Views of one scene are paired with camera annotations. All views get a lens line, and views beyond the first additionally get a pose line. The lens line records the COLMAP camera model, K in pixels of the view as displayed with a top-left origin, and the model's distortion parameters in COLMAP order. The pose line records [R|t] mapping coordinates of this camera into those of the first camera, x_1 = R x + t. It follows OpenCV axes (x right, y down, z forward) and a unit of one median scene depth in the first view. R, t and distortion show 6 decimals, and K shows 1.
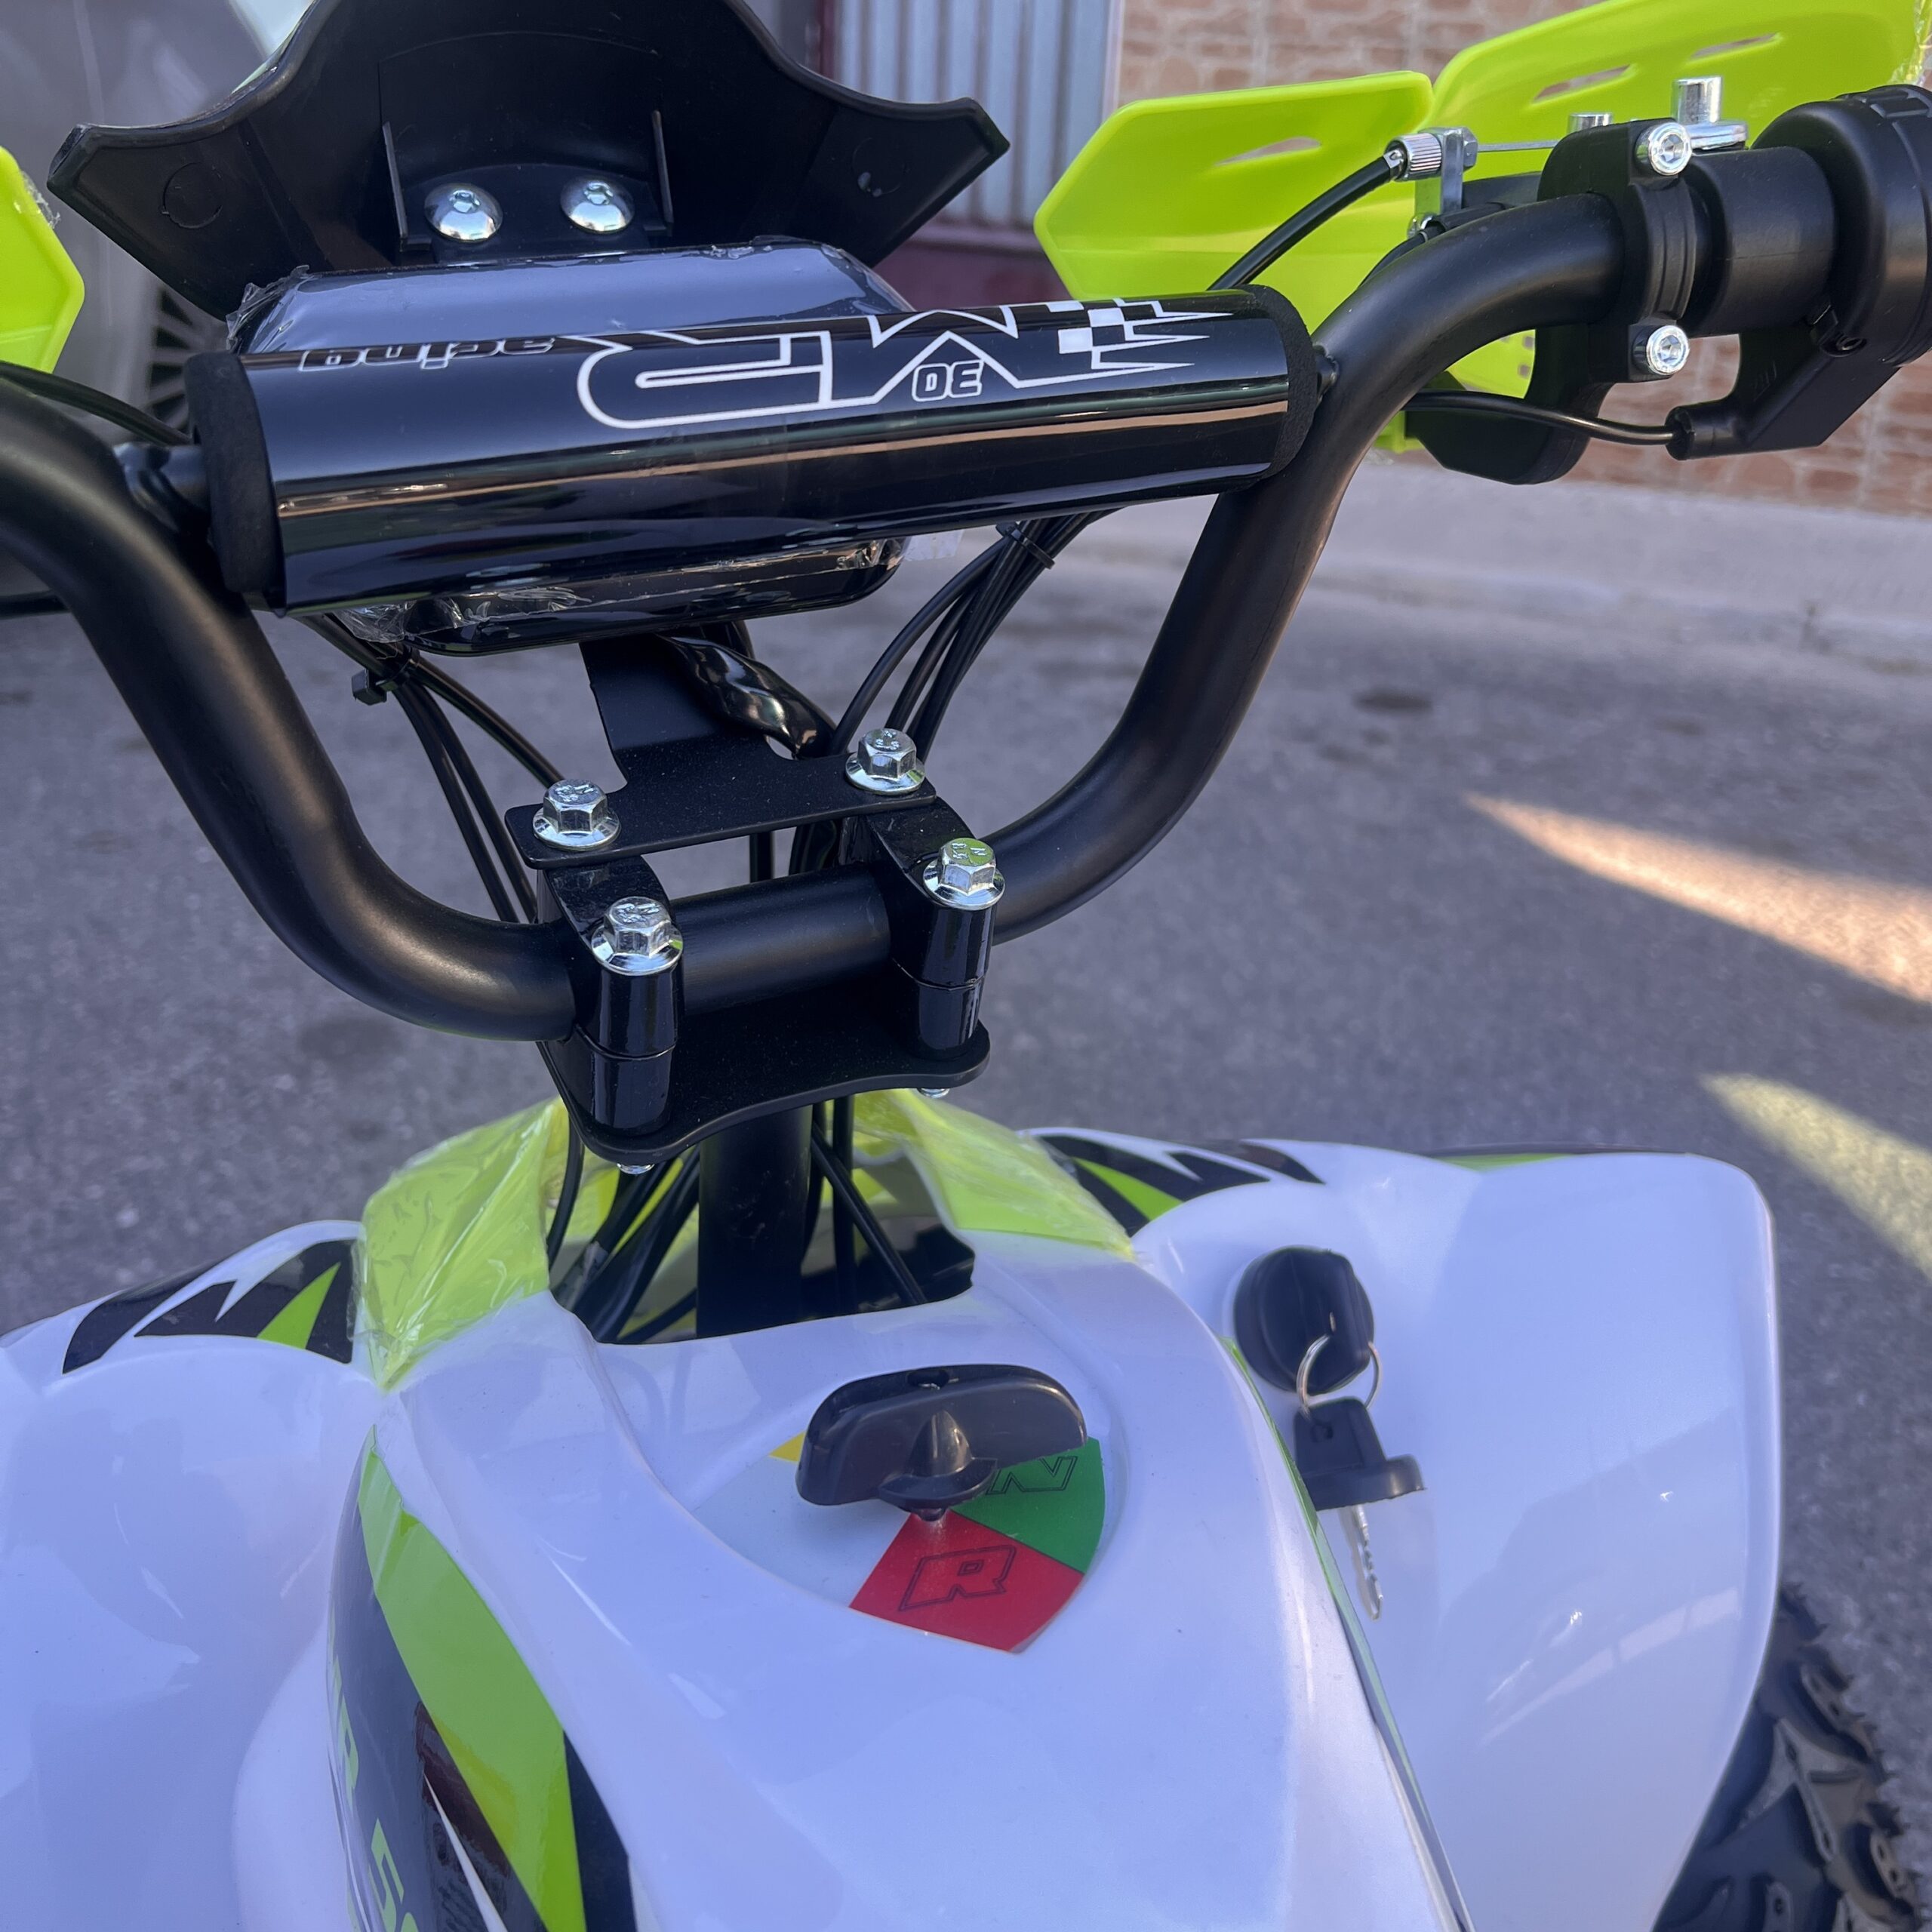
lens RADIAL K [[1890.5, 0, 966.0], [0, 1890.5, 966.0], [0, 0, 1]] dist [0.036238, -0.077511]
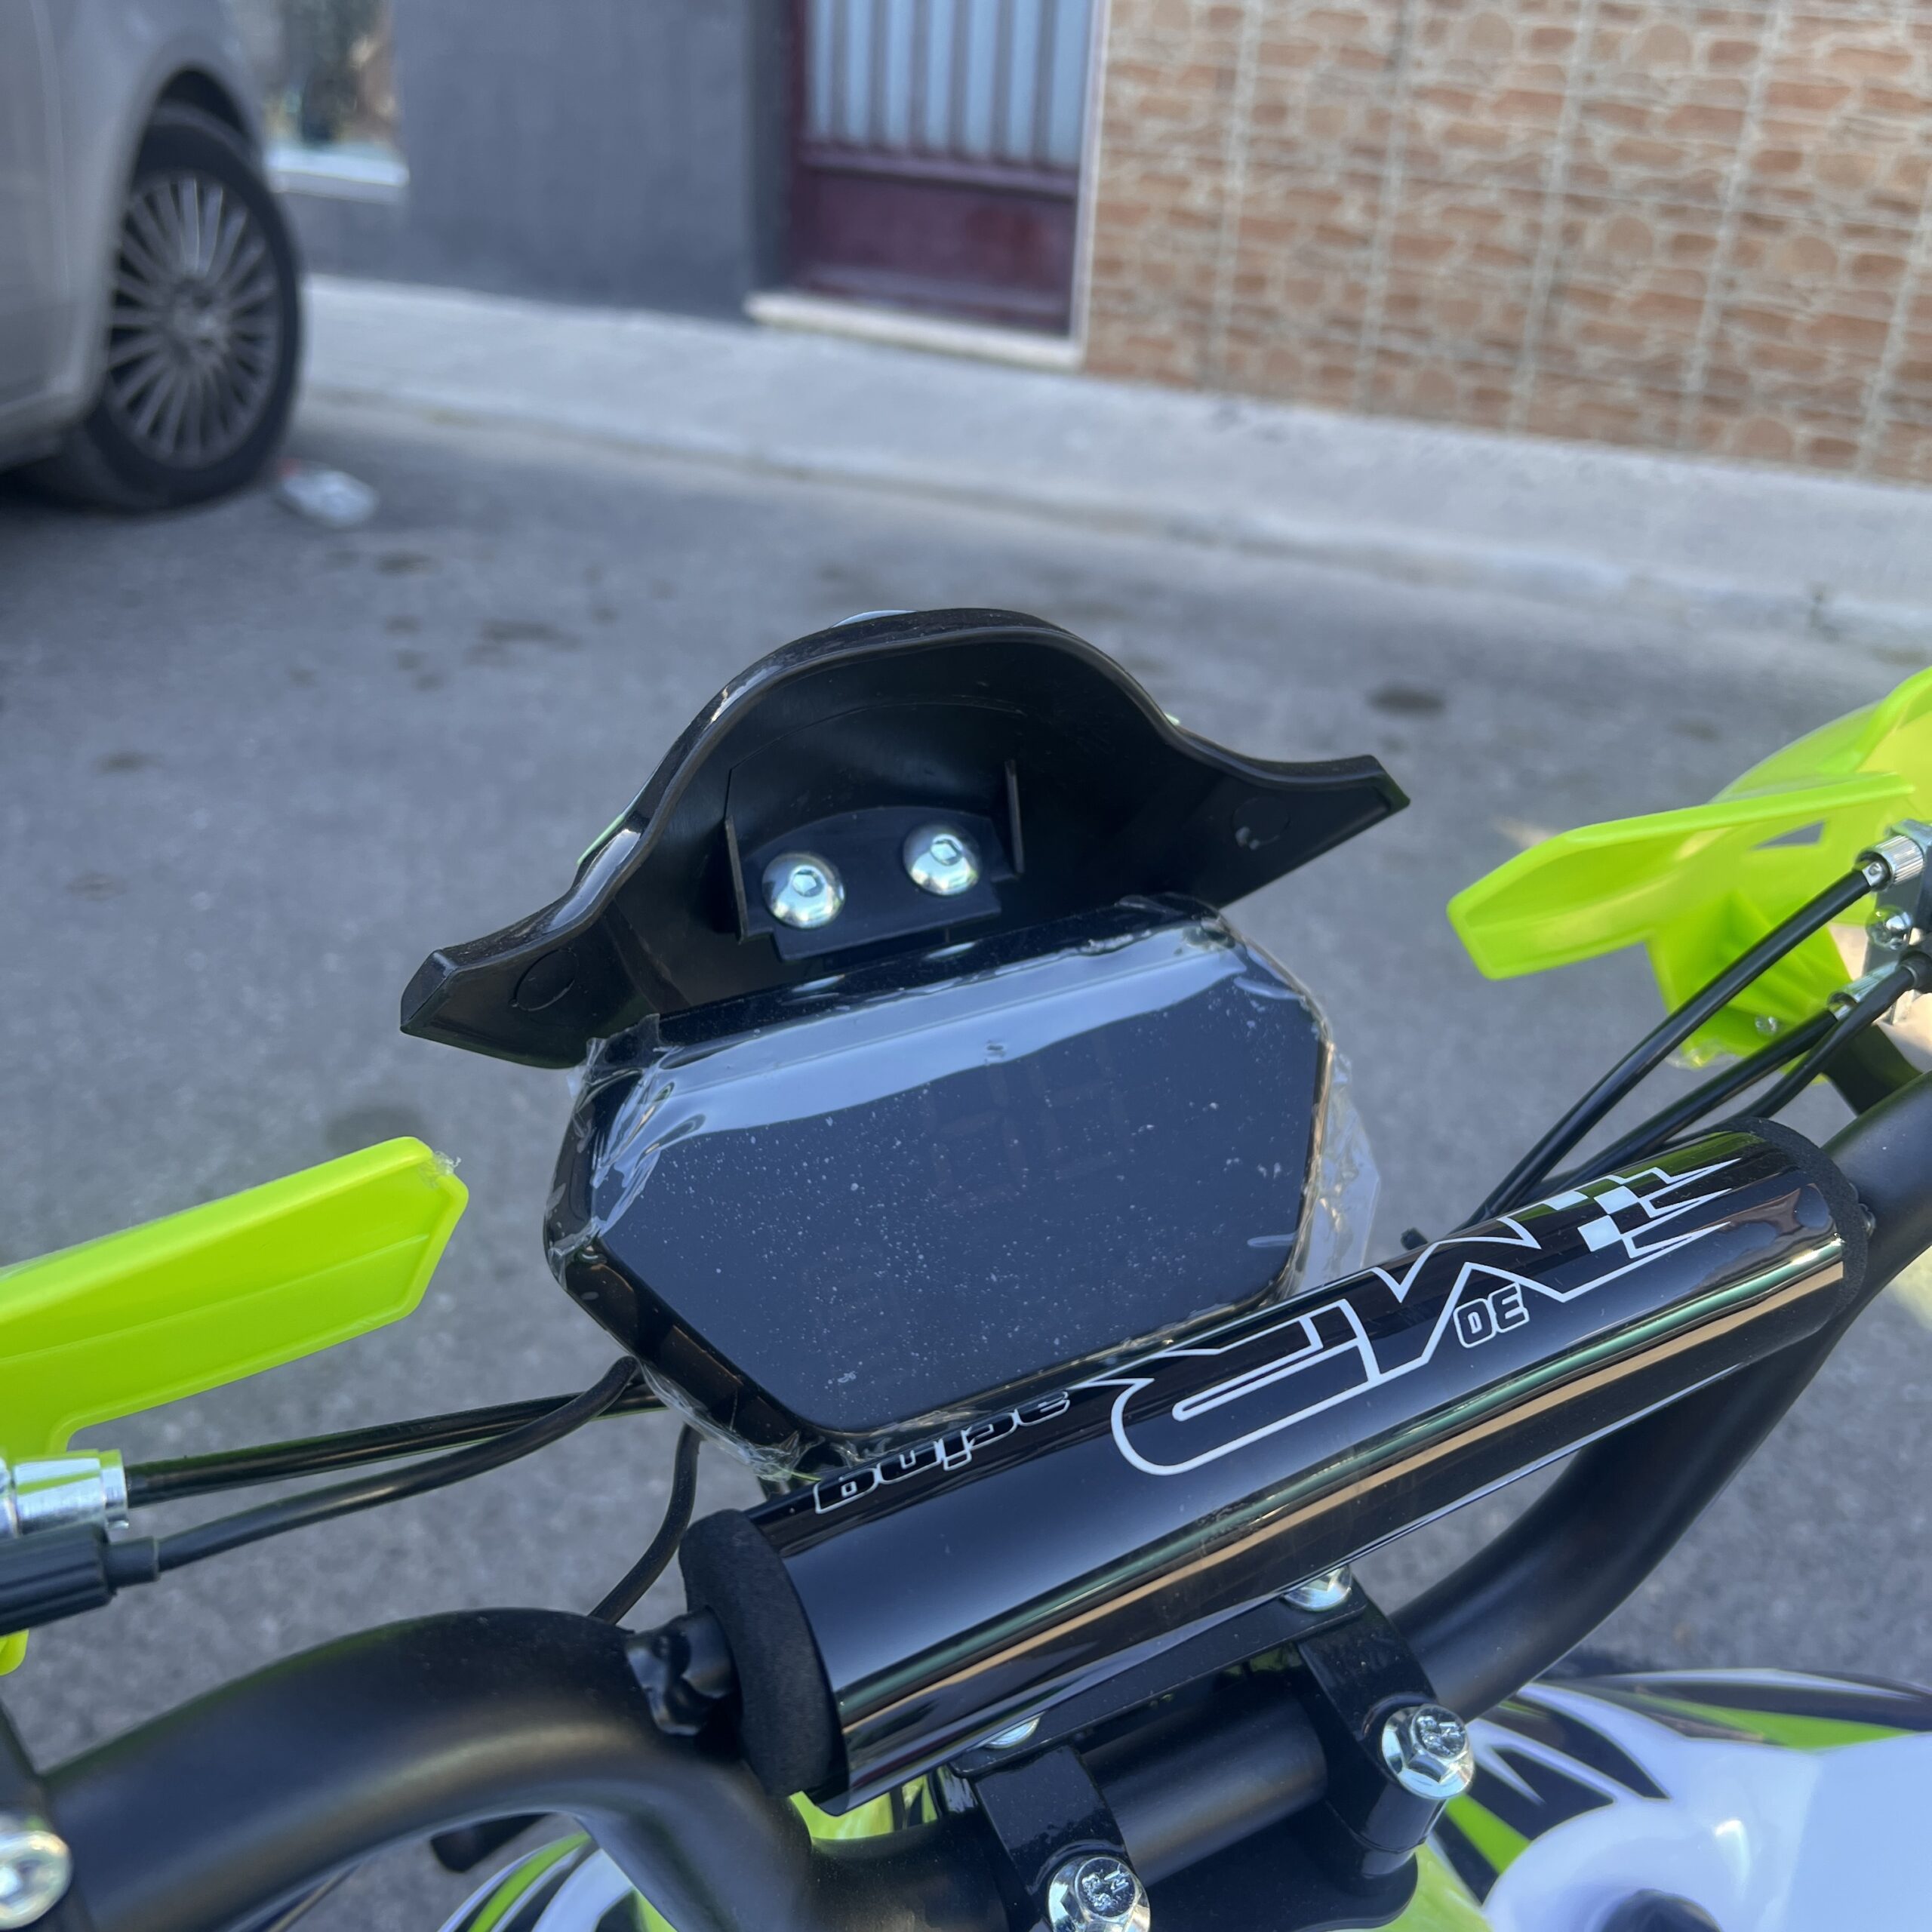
lens RADIAL K [[1902.5, 0, 982.6], [0, 1902.5, 967.2], [0, 0, 1]] dist [0.009248, -0.025266]
pose [[0.999396, -0.004857, 0.034399, -0.049251], [0.002995, 0.998538, 0.053974, -0.094865], [-0.034611, -0.053838, 0.997950, 0.026451]]
